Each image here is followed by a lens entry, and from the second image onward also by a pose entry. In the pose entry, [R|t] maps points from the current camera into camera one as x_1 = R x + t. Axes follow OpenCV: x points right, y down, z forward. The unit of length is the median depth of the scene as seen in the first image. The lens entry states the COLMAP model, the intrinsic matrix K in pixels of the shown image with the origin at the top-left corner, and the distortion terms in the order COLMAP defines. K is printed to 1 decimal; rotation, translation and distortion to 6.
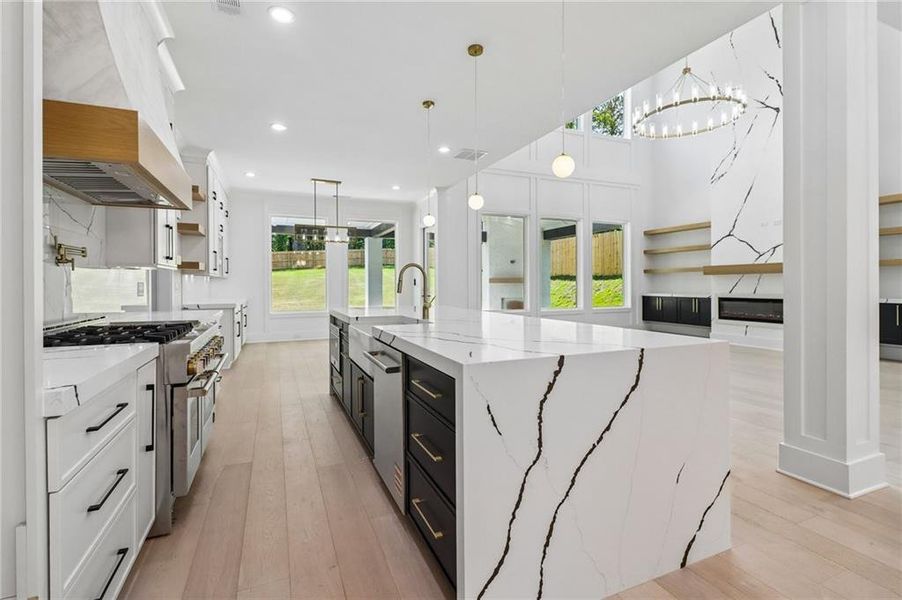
lens RADIAL K [[422.8, 0, 463.3], [0, 422.8, 283.3], [0, 0, 1]] dist [0.010720, -0.000335]
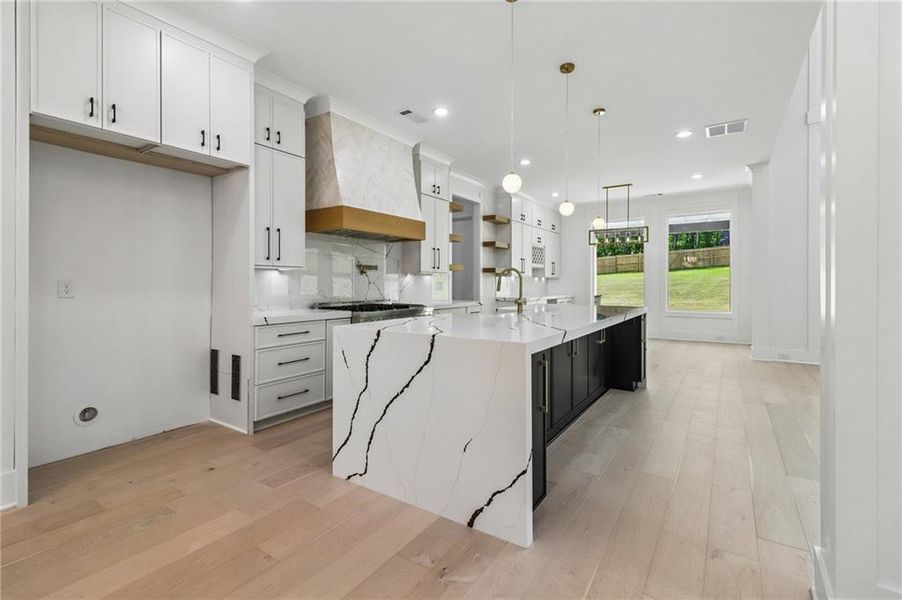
lens RADIAL K [[422.8, 0, 437.3], [0, 422.8, 278.2], [0, 0, 1]] dist [0.010720, -0.000335]
pose [[0.518091, -0.005642, -0.855307, 1.520298], [-0.002227, 0.999966, -0.007945, -0.010678], [0.855322, 0.006021, 0.518061, 0.320503]]
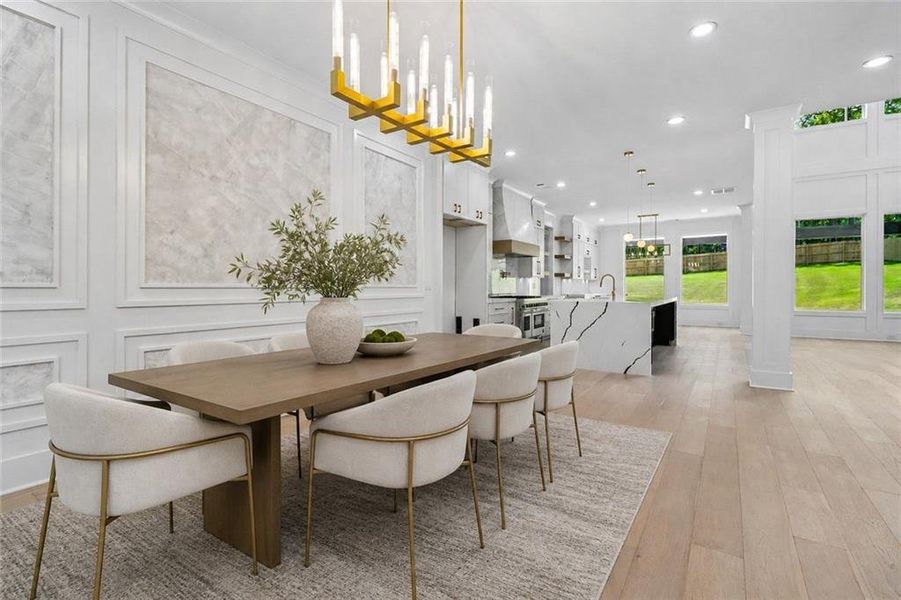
lens RADIAL K [[422.3, 0, 442.5], [0, 422.3, 285.6], [0, 0, 1]] dist [0.010720, -0.000335]
pose [[0.527347, 0.000665, -0.849650, 2.501470], [0.000540, 0.999999, 0.001117, 0.025278], [0.849650, -0.001048, 0.527346, -1.803308]]
